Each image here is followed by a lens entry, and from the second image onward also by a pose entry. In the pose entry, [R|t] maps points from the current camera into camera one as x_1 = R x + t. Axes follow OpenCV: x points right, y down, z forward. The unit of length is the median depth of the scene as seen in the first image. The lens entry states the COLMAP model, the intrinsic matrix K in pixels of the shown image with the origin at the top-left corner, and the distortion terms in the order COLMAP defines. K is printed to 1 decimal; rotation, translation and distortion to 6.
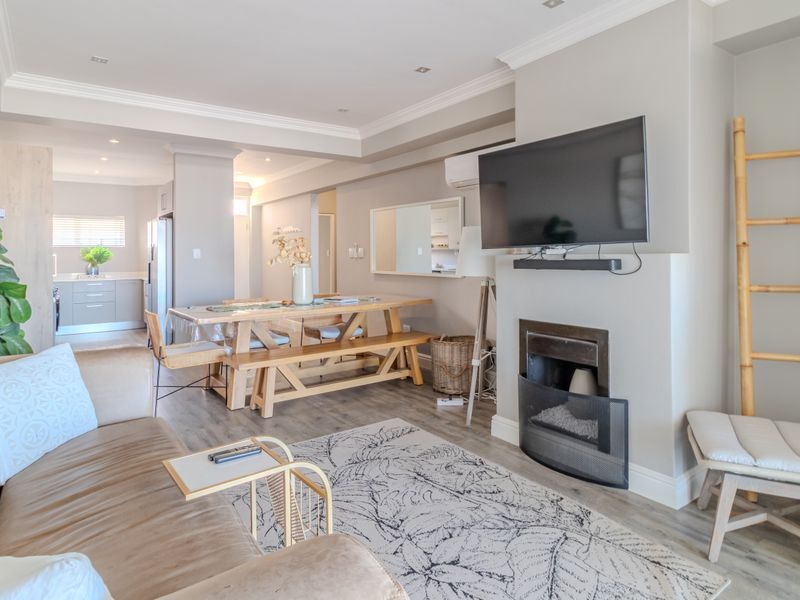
lens RADIAL K [[484.0, 0, 401.1], [0, 484.0, 253.8], [0, 0, 1]] dist [0.003783, 0.000436]
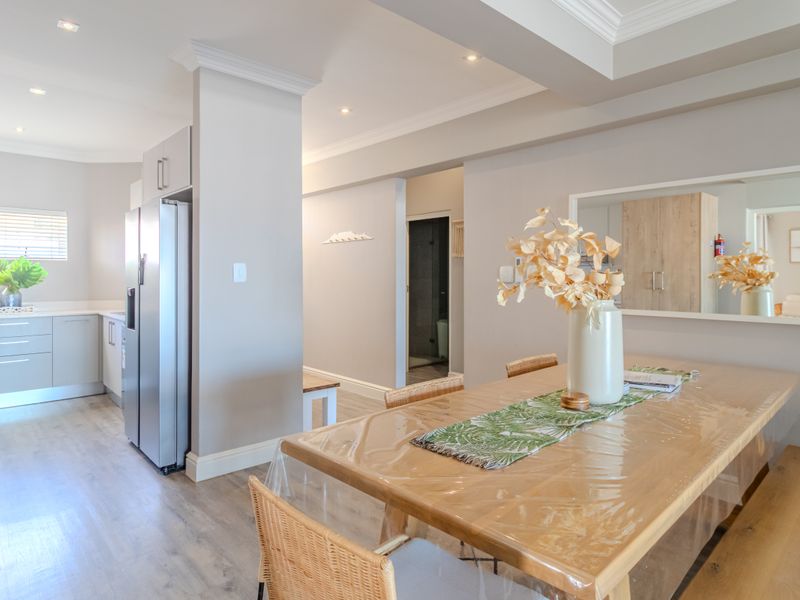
lens RADIAL K [[489.2, 0, 400.1], [0, 489.2, 278.5], [0, 0, 1]] dist [0.017187, 0.000319]
pose [[0.993764, 0.008037, 0.111214, -0.274075], [-0.008841, 0.999938, 0.006738, 0.000726], [-0.111153, -0.007679, 0.993774, 0.412725]]
